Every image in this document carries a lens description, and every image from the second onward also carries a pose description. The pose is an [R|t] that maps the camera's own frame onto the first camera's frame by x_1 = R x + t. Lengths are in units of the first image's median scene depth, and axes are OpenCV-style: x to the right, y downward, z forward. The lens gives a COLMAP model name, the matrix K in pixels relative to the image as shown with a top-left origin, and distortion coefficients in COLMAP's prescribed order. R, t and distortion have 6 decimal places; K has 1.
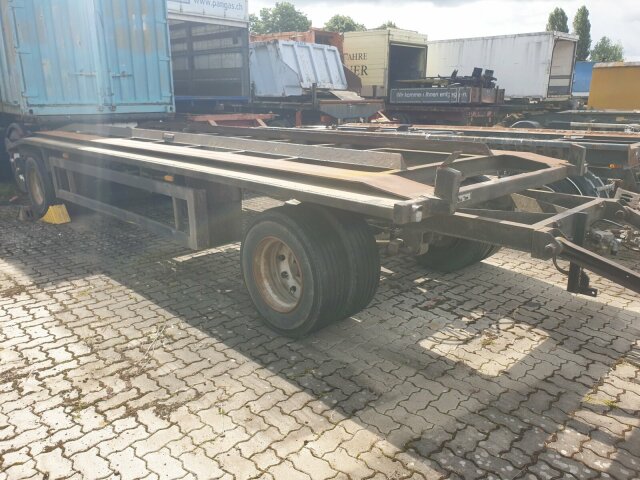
lens RADIAL K [[497.4, 0, 322.4], [0, 497.4, 234.4], [0, 0, 1]] dist [0.009930, 0.014994]
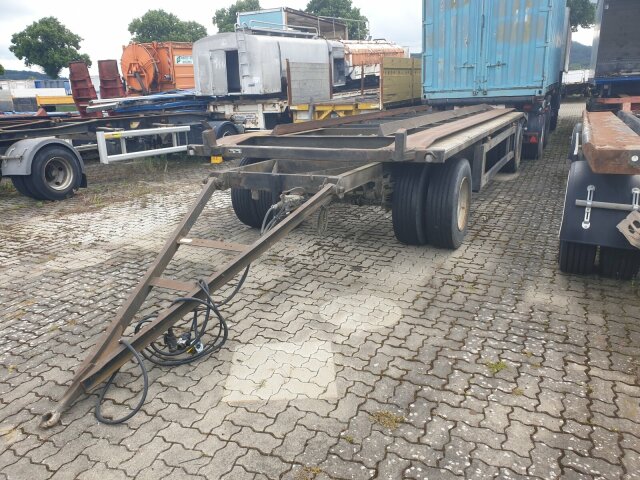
lens RADIAL K [[495.6, 0, 320.0], [0, 495.6, 240.0], [0, 0, 1]] dist [0.021933, 0.000081]
pose [[0.319624, 0.256618, -0.912134, 1.015318], [-0.215589, 0.957076, 0.193717, -0.088550], [0.922693, 0.134729, 0.361228, 0.365204]]
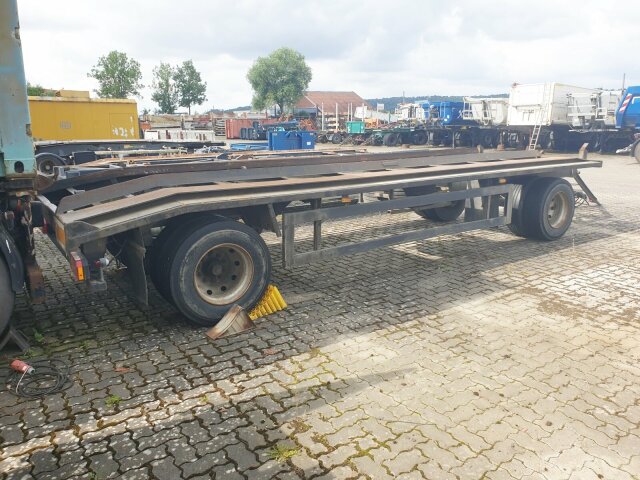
lens RADIAL K [[497.4, 0, 322.4], [0, 497.4, 234.4], [0, 0, 1]] dist [0.009930, 0.014994]
pose [[0.151895, -0.200276, 0.967893, -1.401105], [0.261883, 0.952412, 0.155975, -0.250480], [-0.953071, 0.229783, 0.197116, 0.945411]]
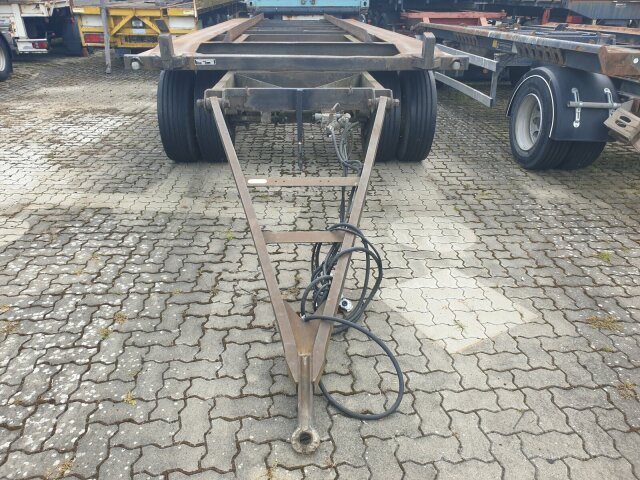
lens RADIAL K [[495.6, 0, 320.0], [0, 495.6, 240.0], [0, 0, 1]] dist [0.021933, 0.000081]
pose [[0.746104, 0.293033, -0.597880, 0.730557], [-0.181490, 0.953450, 0.240820, 0.000632], [0.640617, -0.071167, 0.764556, 0.090195]]
